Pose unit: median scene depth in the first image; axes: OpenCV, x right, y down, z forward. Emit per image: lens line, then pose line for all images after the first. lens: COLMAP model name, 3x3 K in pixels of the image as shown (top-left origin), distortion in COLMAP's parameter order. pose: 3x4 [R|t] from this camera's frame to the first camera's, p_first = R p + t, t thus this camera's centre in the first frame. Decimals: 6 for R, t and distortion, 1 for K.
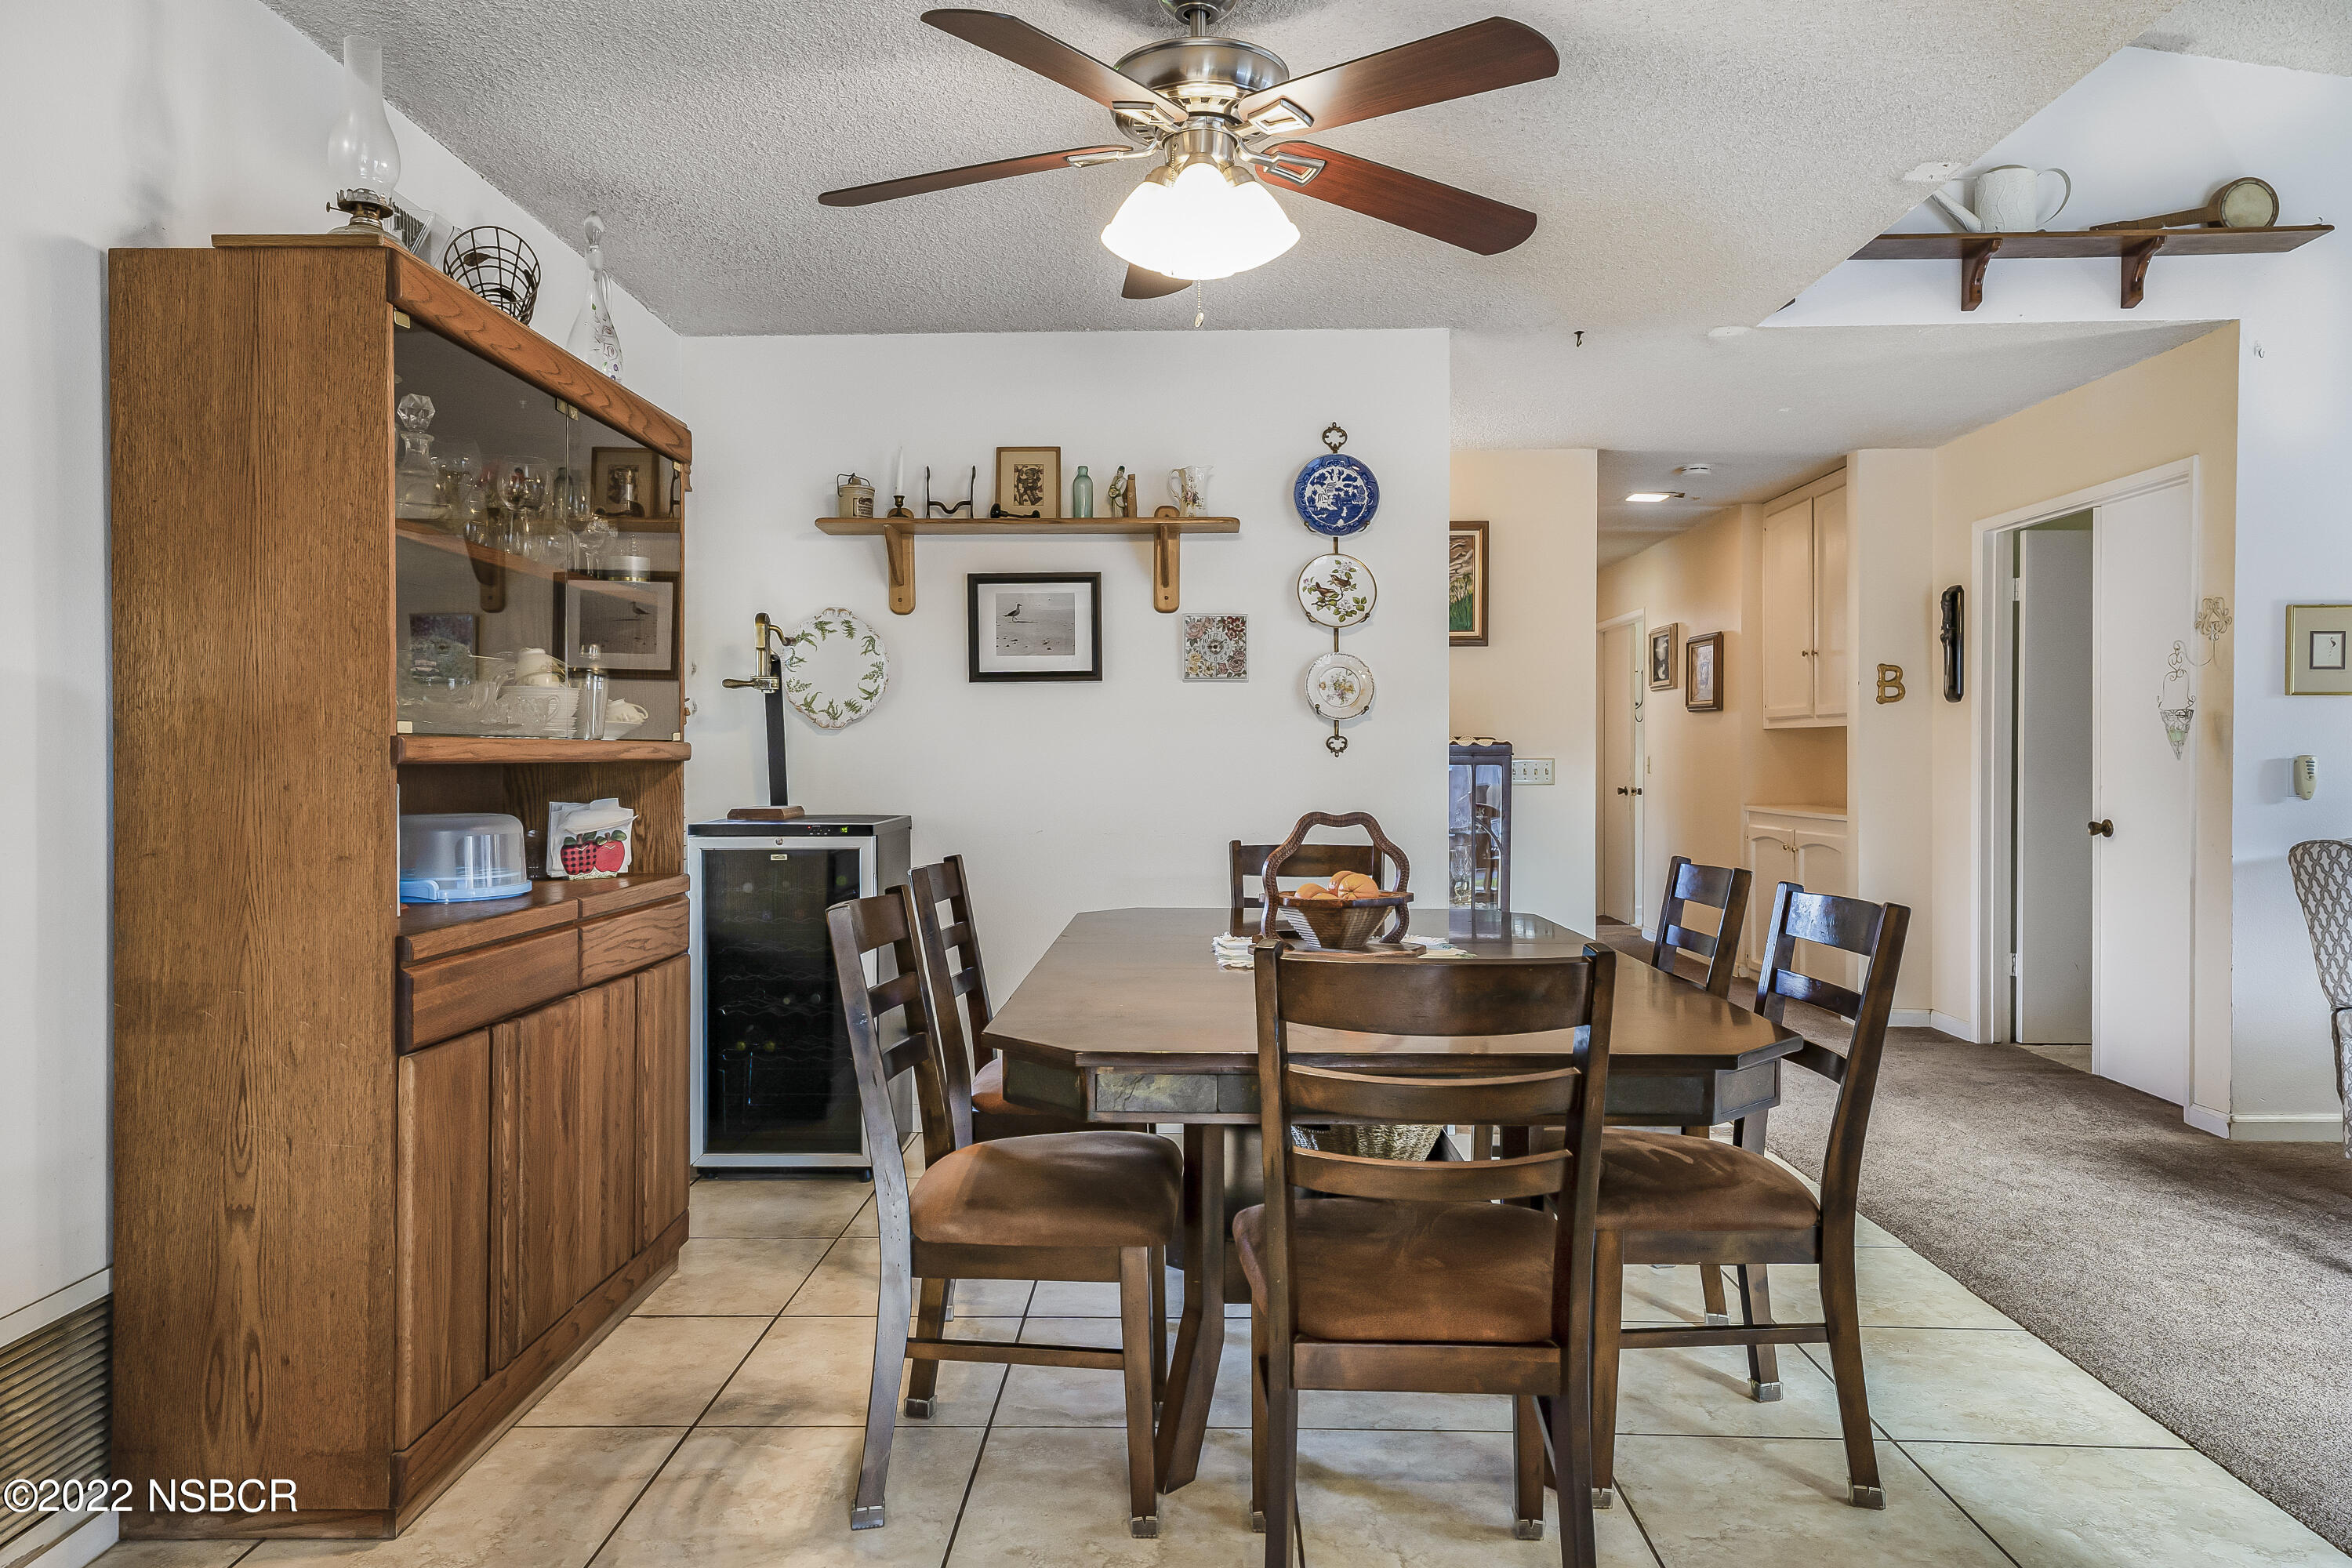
lens RADIAL K [[1516.9, 0, 1173.7], [0, 1516.9, 774.7], [0, 0, 1]] dist [0.031415, 0.001580]
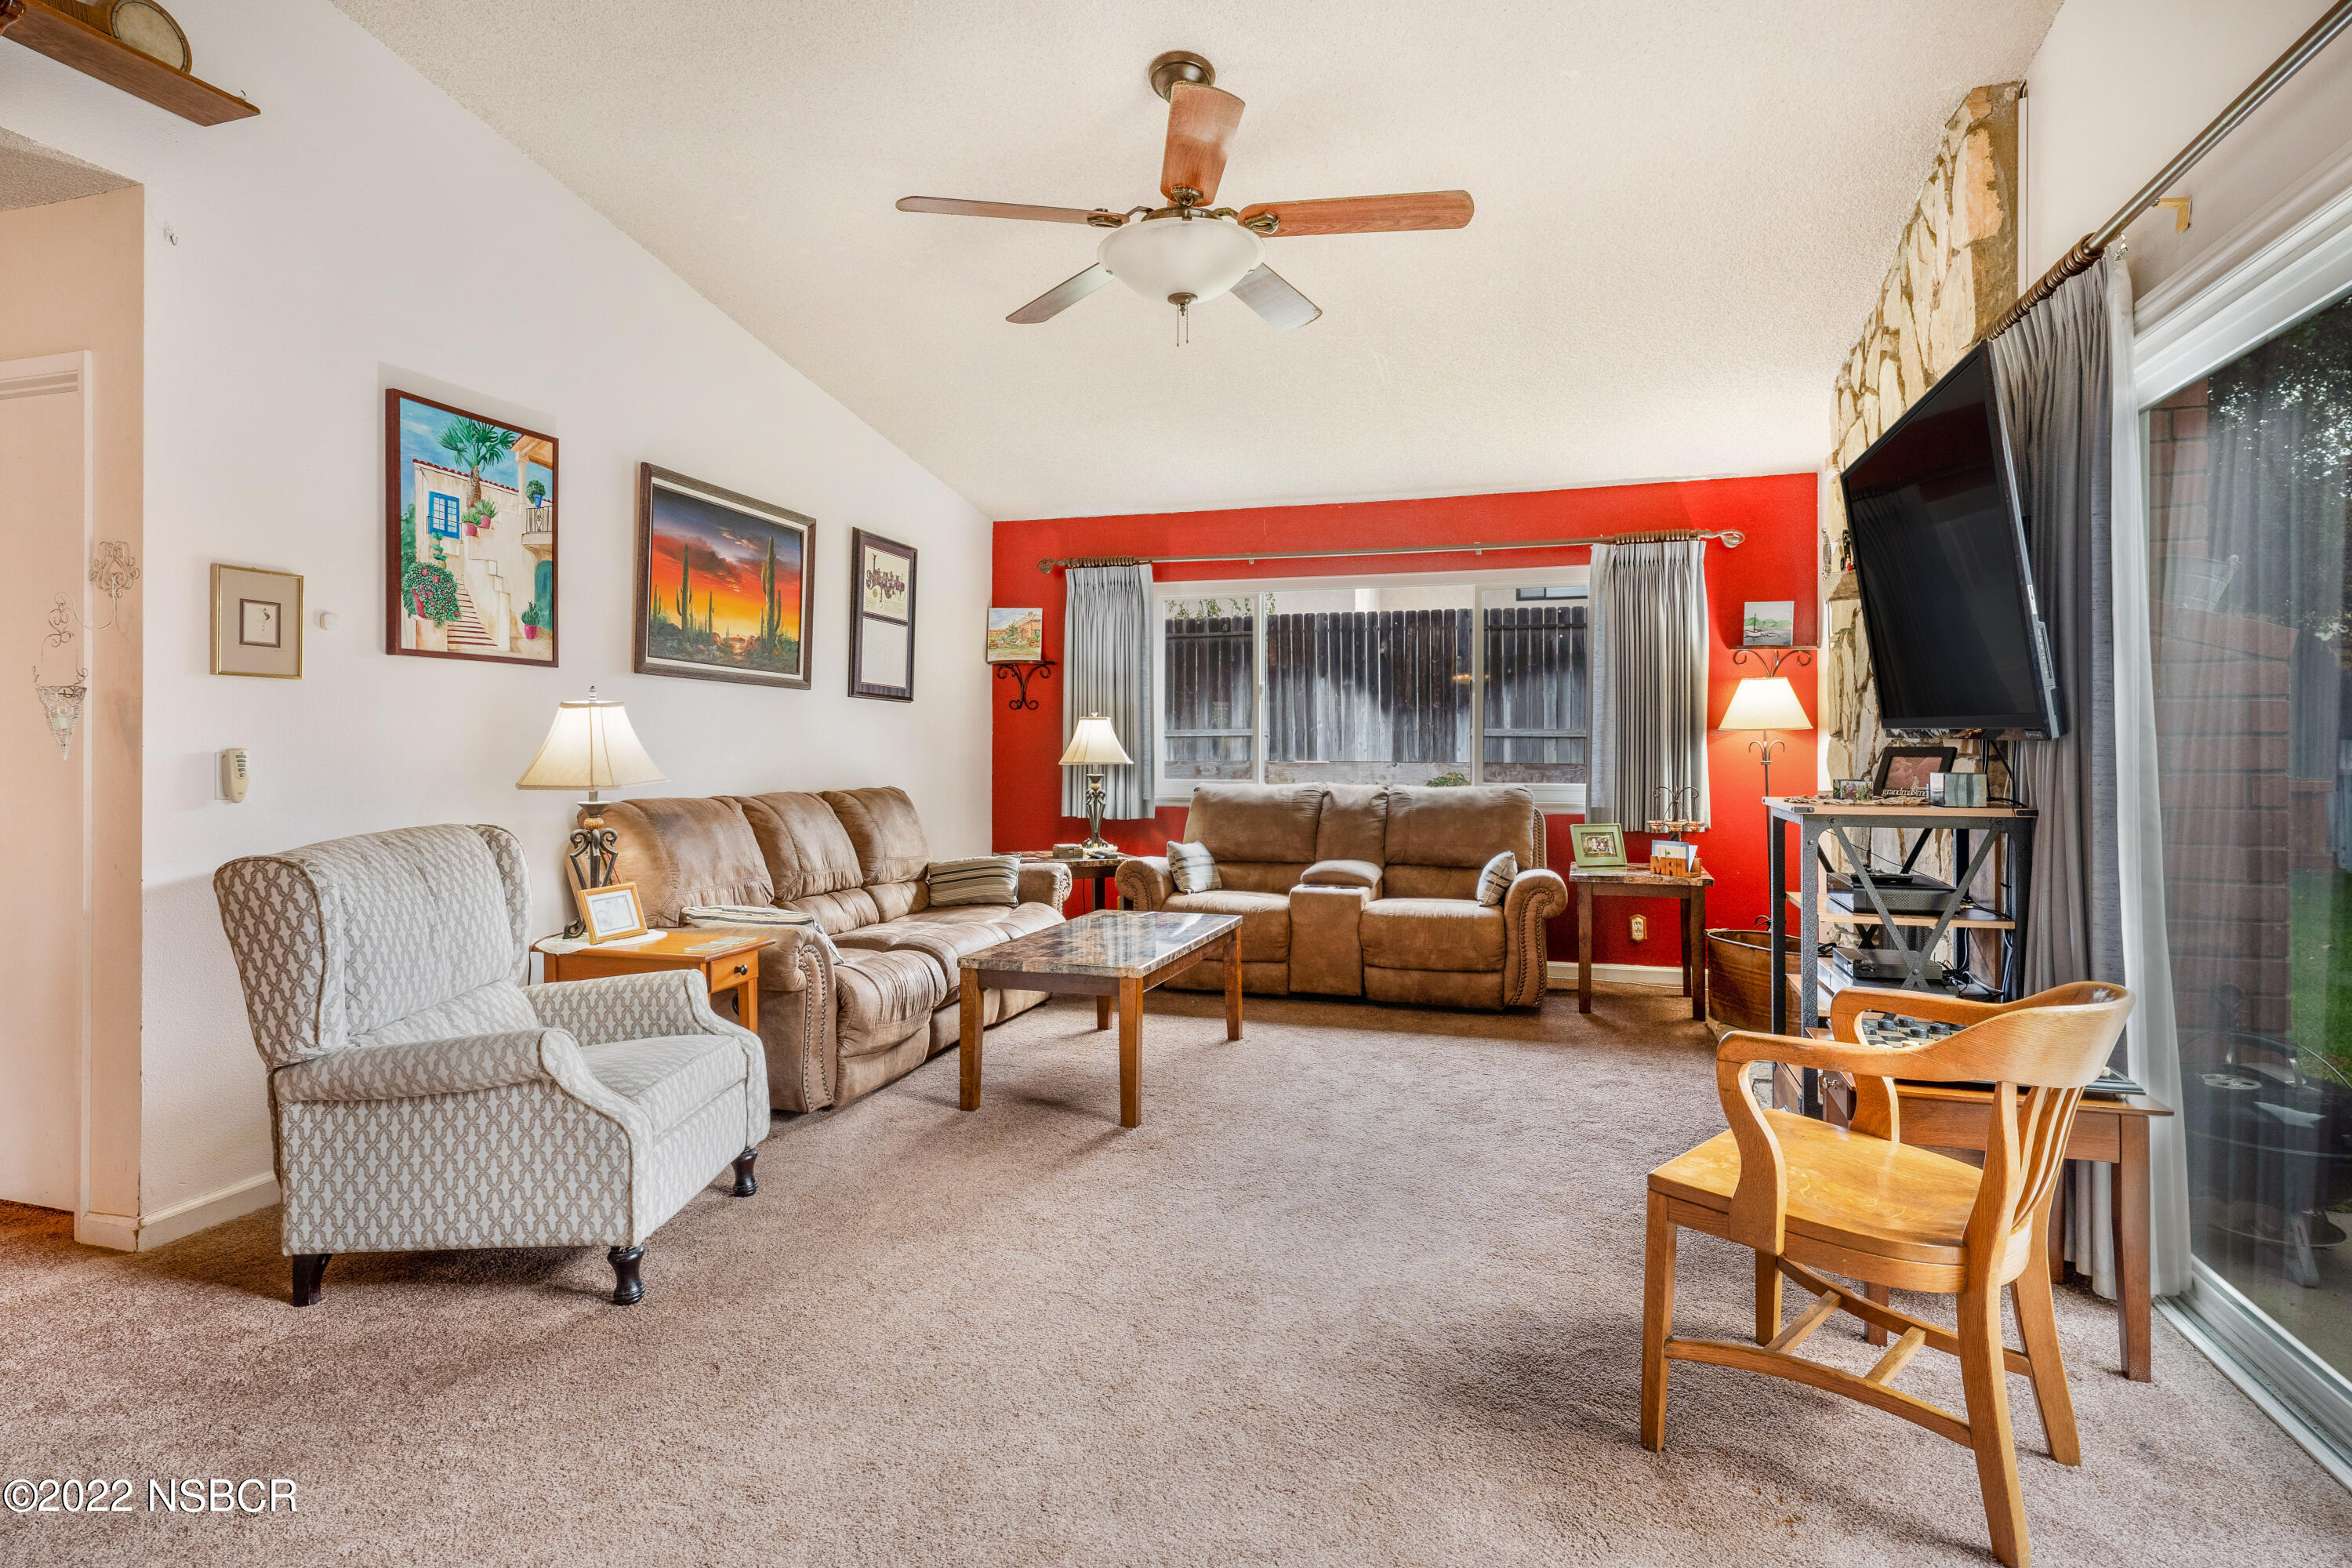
lens RADIAL K [[1219.2, 0, 1176.0], [0, 1219.2, 764.2], [0, 0, 1]] dist [0.002497, 0.000363]
pose [[0.278150, -0.000603, 0.960538, 0.278698], [0.005507, 0.999984, -0.000967, -0.001674], [-0.960522, 0.005558, 0.278149, 0.379576]]
